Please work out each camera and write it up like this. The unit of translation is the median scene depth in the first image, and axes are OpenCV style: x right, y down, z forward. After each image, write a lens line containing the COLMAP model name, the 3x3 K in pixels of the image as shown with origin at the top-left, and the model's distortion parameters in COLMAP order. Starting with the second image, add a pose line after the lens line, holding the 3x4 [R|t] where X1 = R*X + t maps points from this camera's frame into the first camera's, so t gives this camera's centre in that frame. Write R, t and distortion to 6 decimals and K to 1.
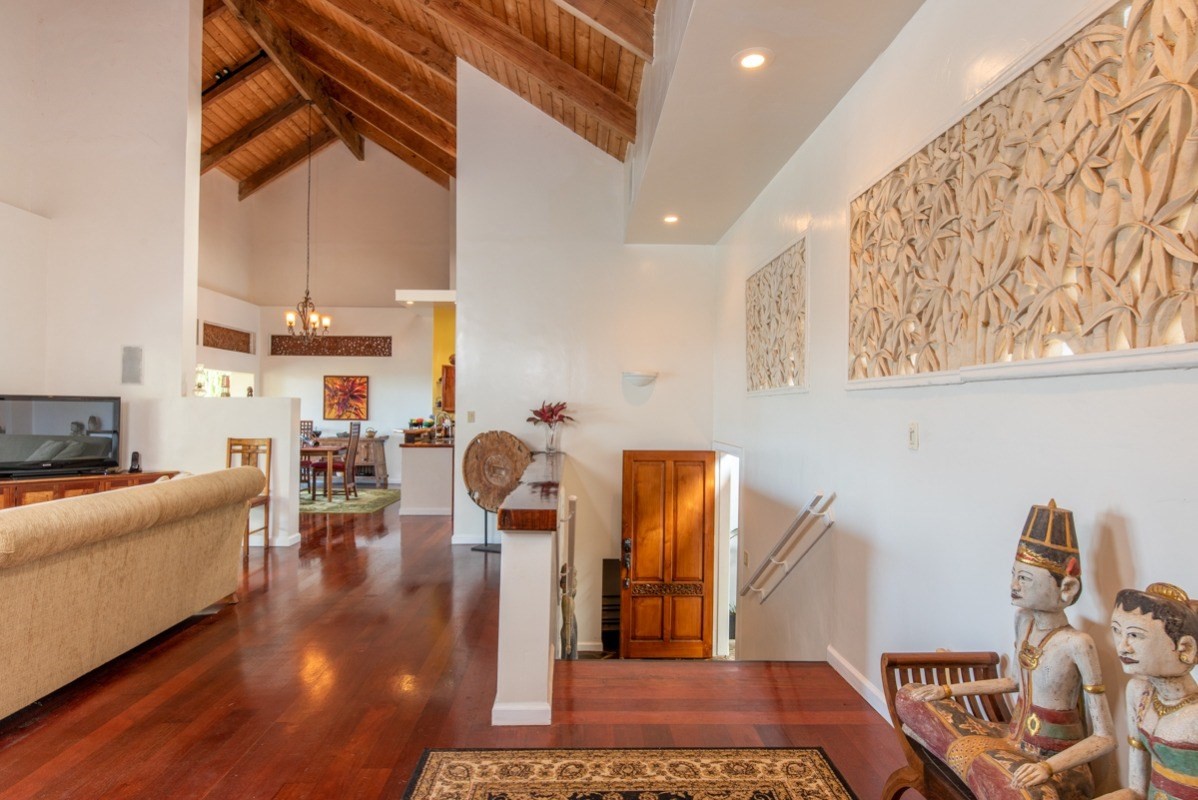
lens RADIAL K [[660.6, 0, 601.2], [0, 660.6, 401.4], [0, 0, 1]] dist [0.000541, -0.001362]
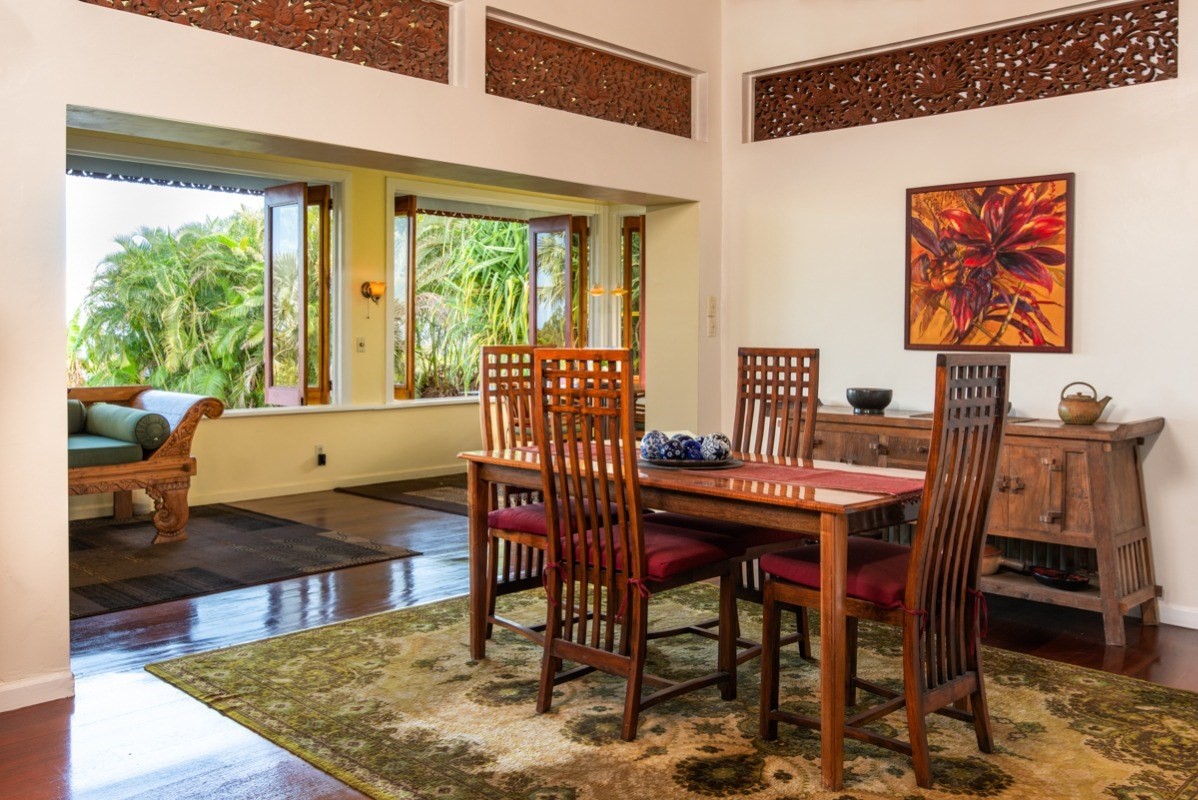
lens RADIAL K [[1040.7, 0, 607.6], [0, 1040.7, 340.5], [0, 0, 1]] dist [0.008762, 0.010228]
pose [[0.705993, 0.004358, -0.708205, -0.199945], [0.003864, 0.999942, 0.010005, 0.019575], [0.708208, -0.009800, 0.705936, 0.604313]]
